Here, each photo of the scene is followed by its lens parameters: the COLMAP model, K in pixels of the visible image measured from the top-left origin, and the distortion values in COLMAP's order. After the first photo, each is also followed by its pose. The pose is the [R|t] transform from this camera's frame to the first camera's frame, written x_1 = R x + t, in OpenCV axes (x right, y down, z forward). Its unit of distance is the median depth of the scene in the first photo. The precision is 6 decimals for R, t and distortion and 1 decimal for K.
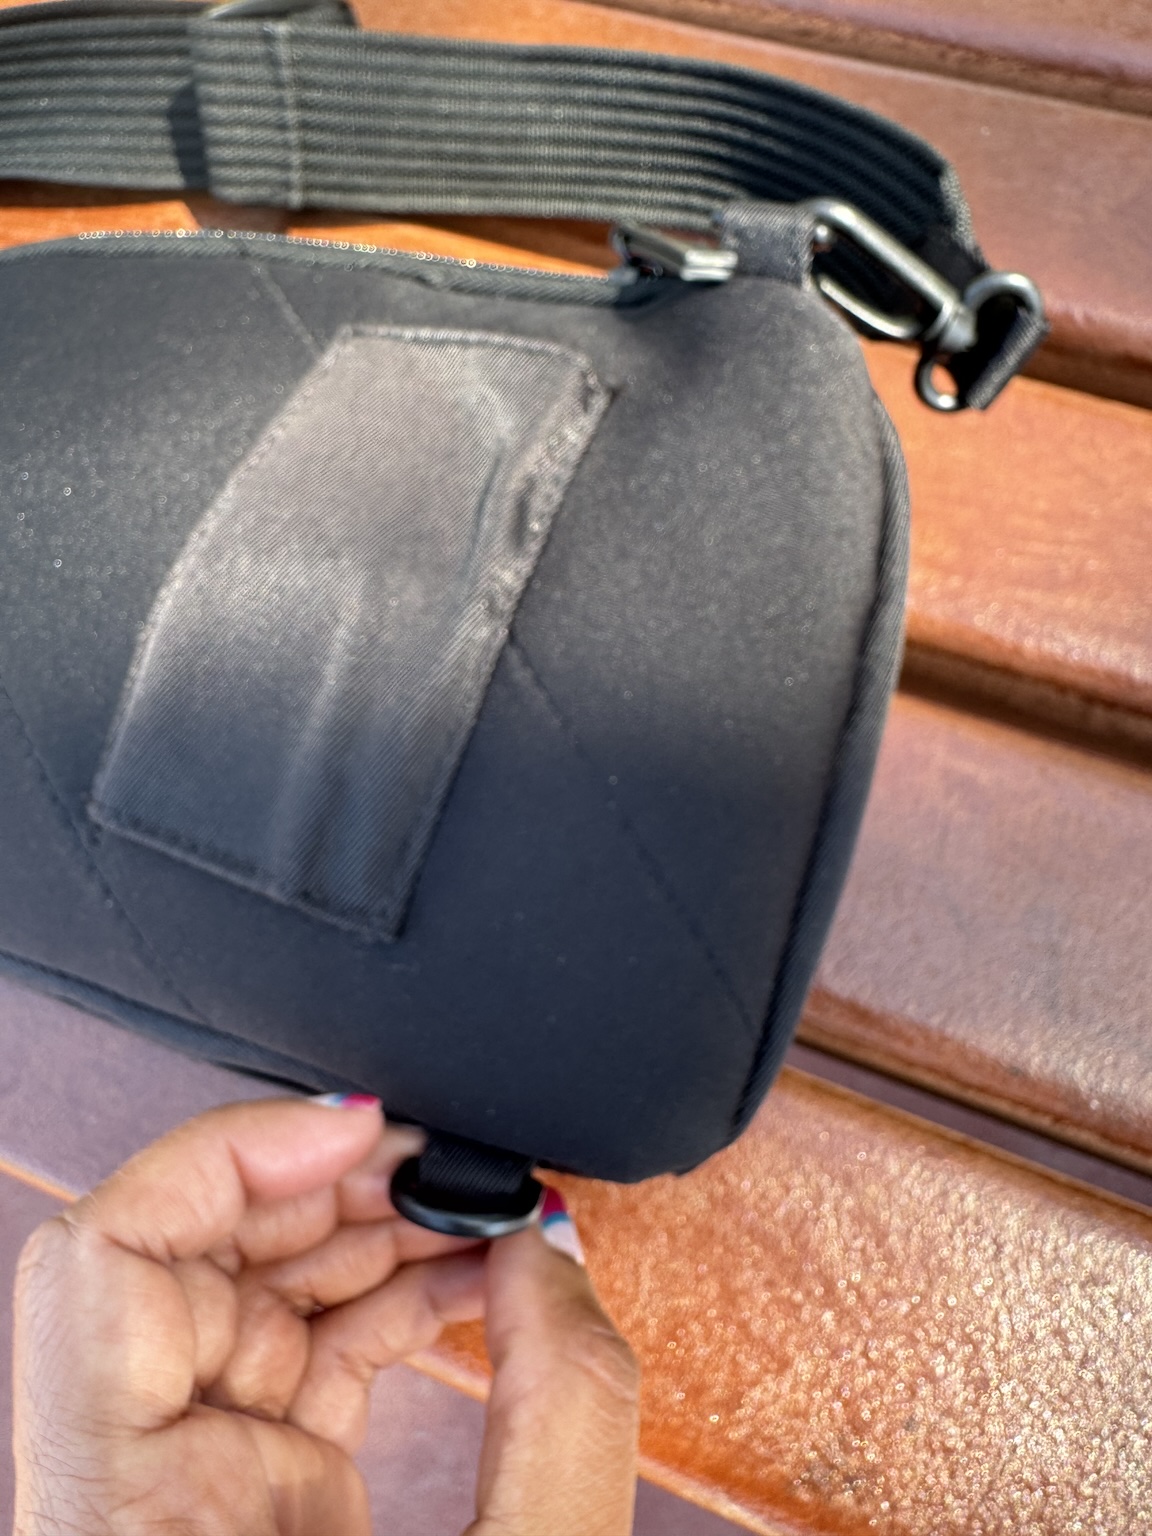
lens RADIAL K [[1085.2, 0, 573.3], [0, 1085.2, 758.9], [0, 0, 1]] dist [-0.000820, -0.000121]
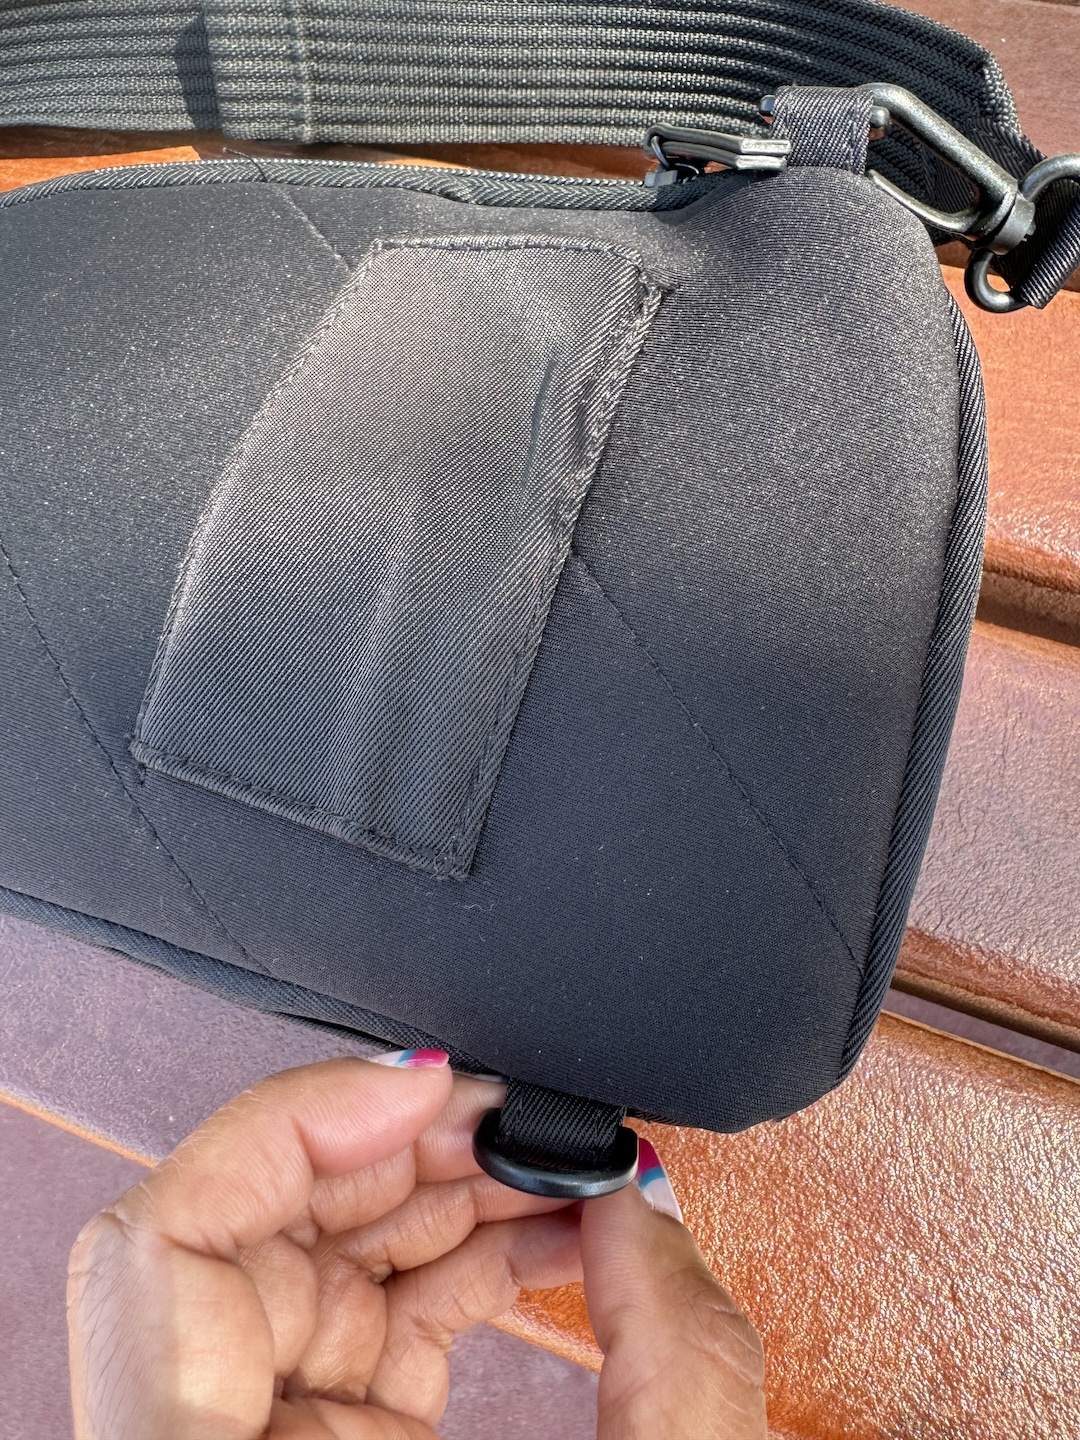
lens RADIAL K [[1001.2, 0, 540.0], [0, 1001.2, 720.0], [0, 0, 1]] dist [0.051569, -0.049587]
pose [[0.999359, -0.030735, -0.018351, -0.072613], [0.030967, 0.999442, 0.012496, 0.020628], [0.017956, -0.013057, 0.999754, 0.124656]]
